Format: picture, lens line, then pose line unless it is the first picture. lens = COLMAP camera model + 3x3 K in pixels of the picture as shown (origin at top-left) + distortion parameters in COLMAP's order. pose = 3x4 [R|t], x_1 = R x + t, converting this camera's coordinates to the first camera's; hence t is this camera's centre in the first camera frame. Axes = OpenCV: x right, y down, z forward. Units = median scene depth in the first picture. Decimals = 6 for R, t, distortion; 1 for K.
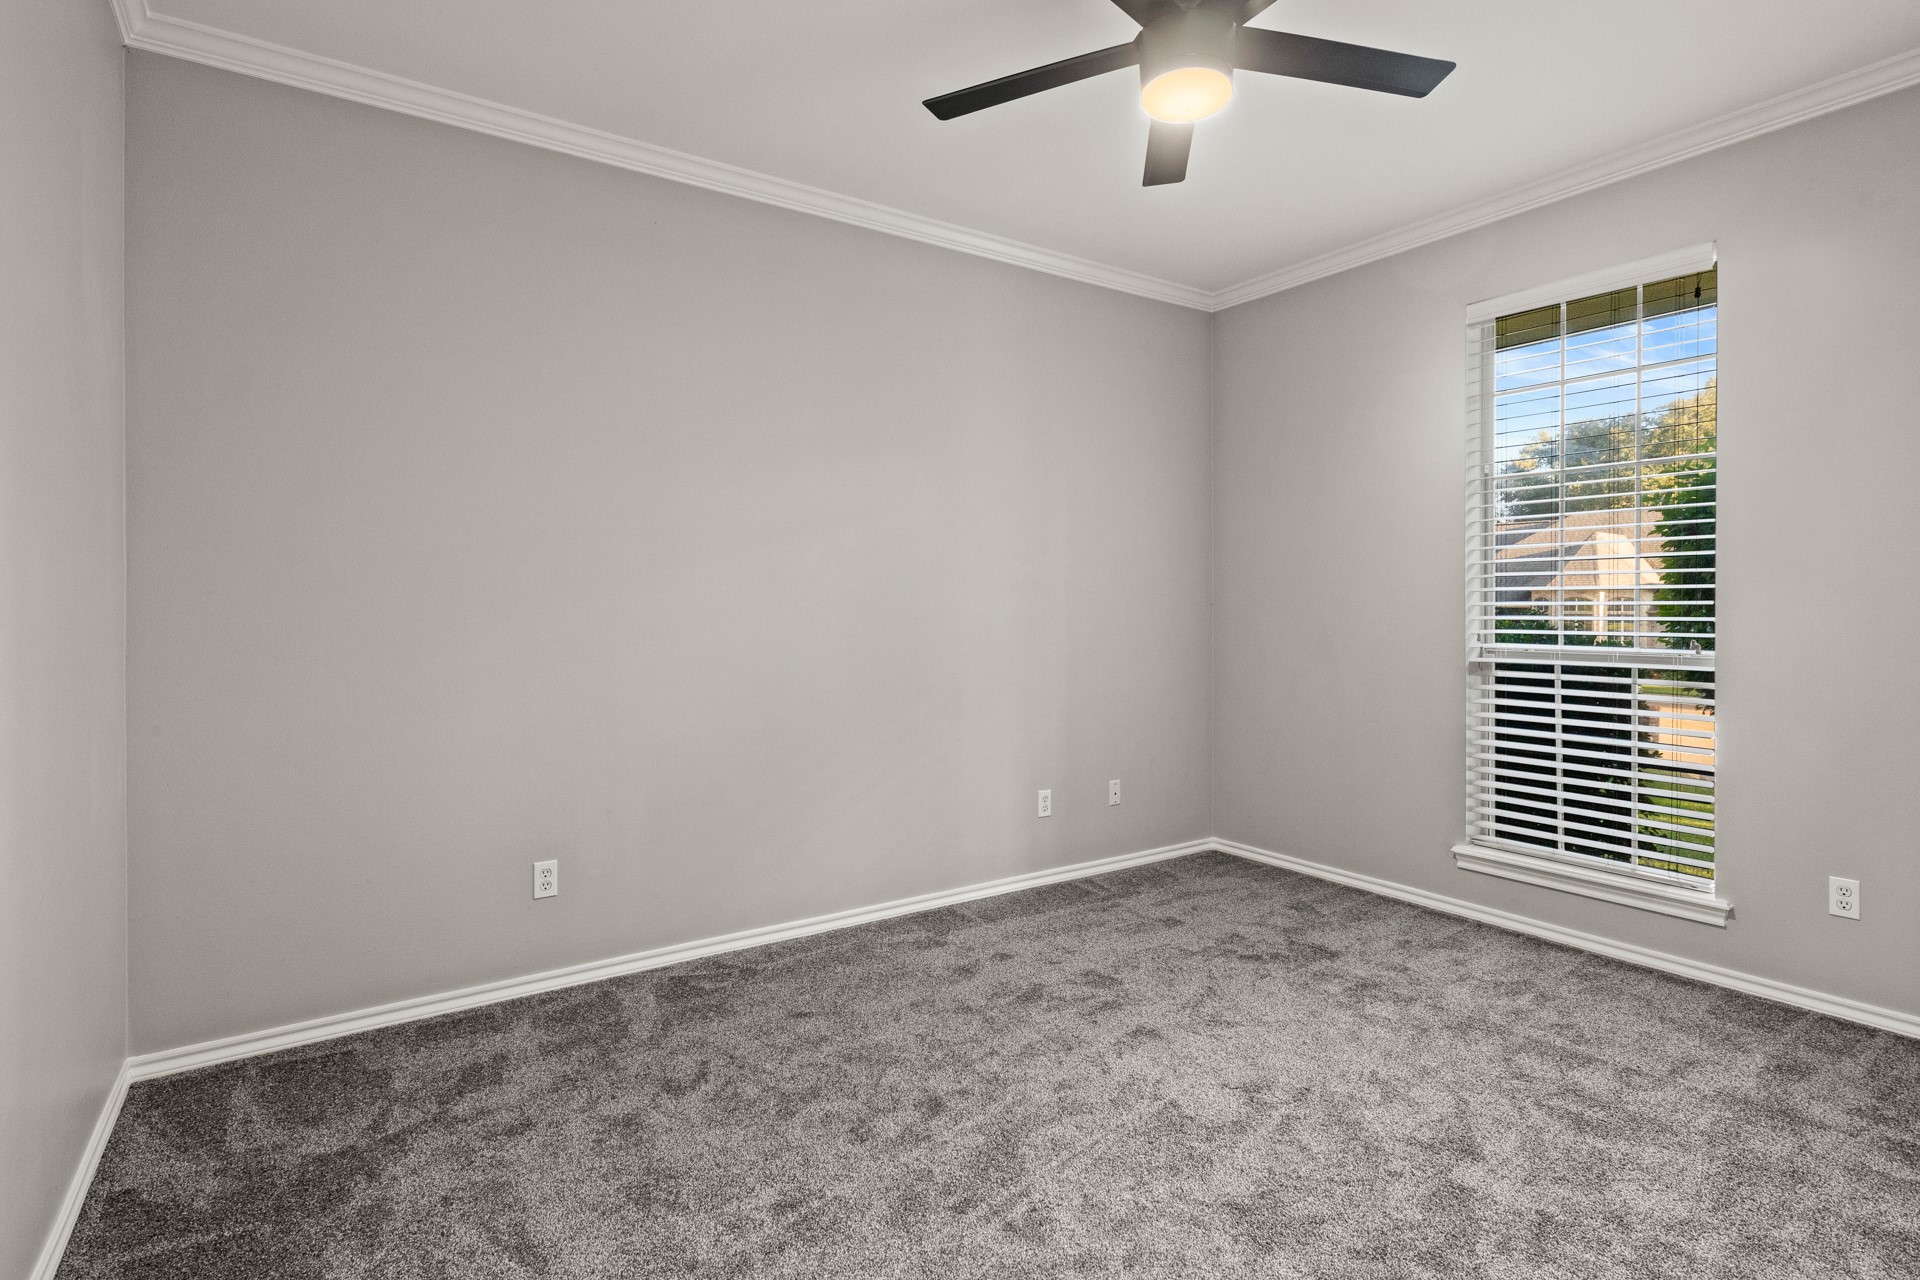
lens RADIAL K [[963.7, 0, 963.5], [0, 963.7, 624.2], [0, 0, 1]] dist [0.002011, 0.000073]
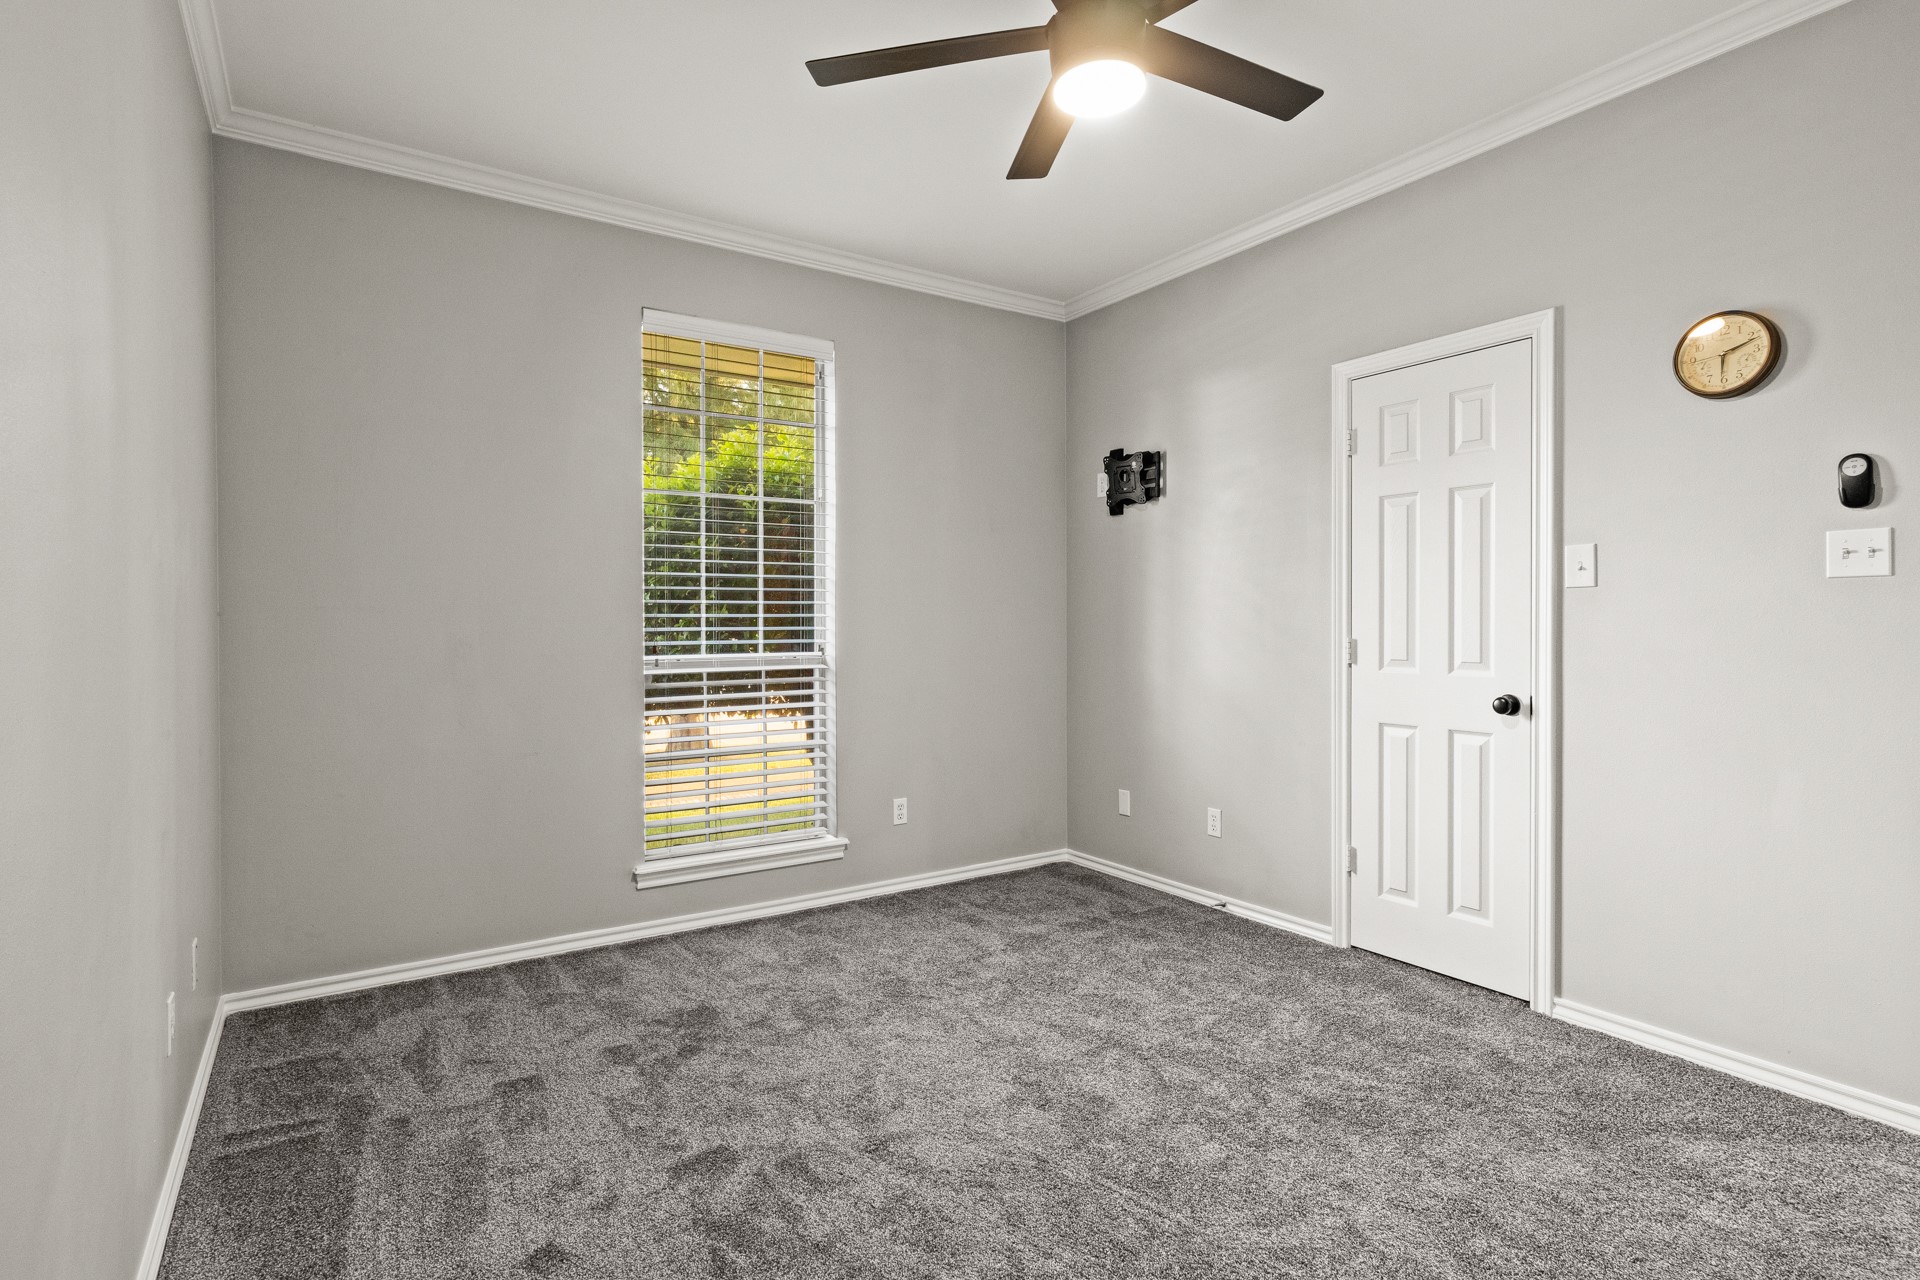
lens RADIAL K [[963.7, 0, 954.3], [0, 963.7, 629.8], [0, 0, 1]] dist [0.002011, 0.000073]
pose [[0.017006, -0.011044, 0.999794, -0.476285], [0.022797, 0.999683, 0.010655, -0.011241], [-0.999595, 0.022611, 0.017252, 0.714937]]
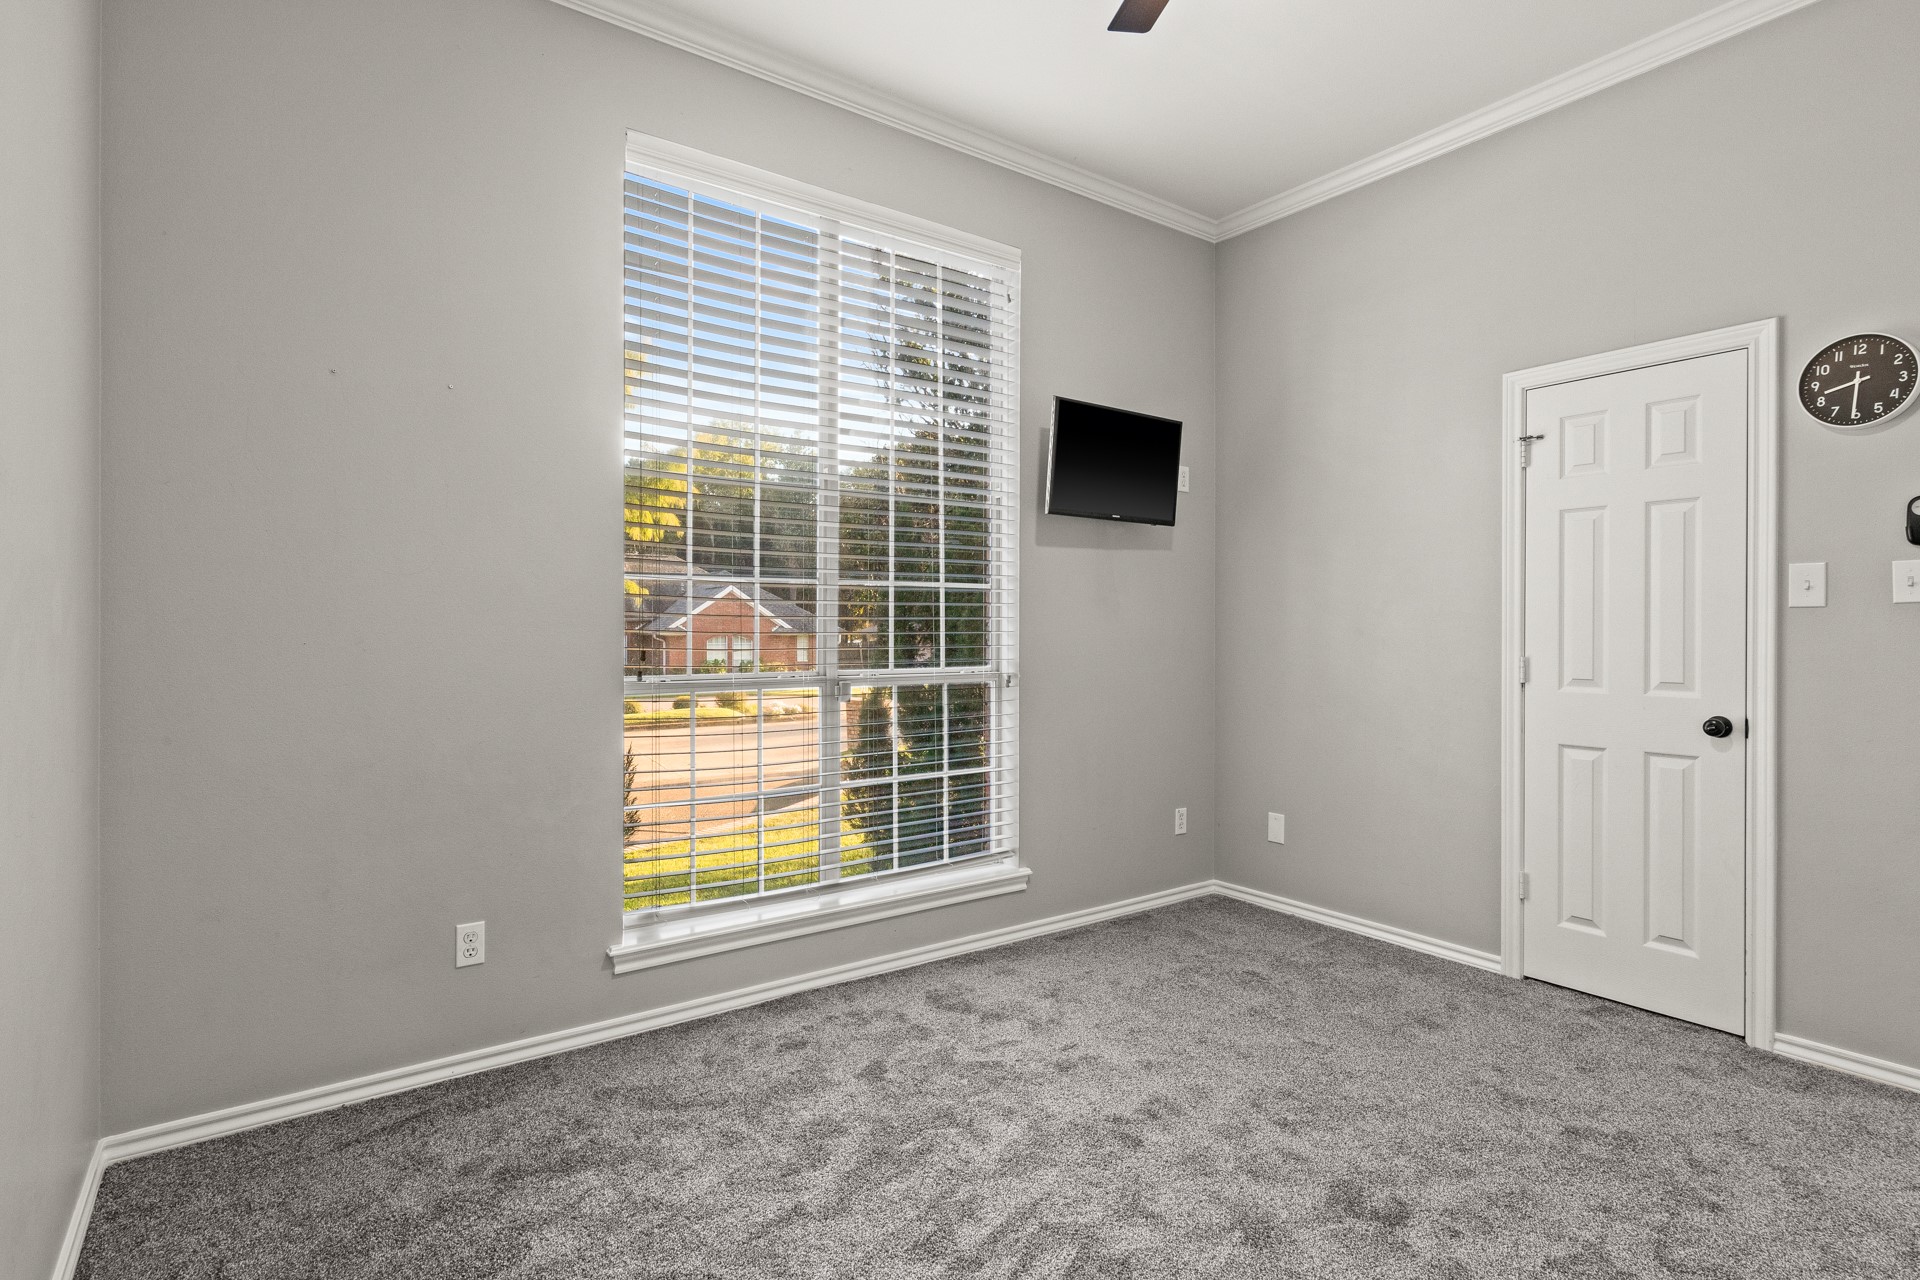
lens RADIAL K [[963.7, 0, 947.0], [0, 963.7, 631.6], [0, 0, 1]] dist [0.002011, 0.000073]
pose [[-0.039783, -0.004469, 0.999198, -0.406530], [0.019241, 0.999801, 0.005238, -0.024706], [-0.999023, 0.019434, -0.039689, 0.949923]]
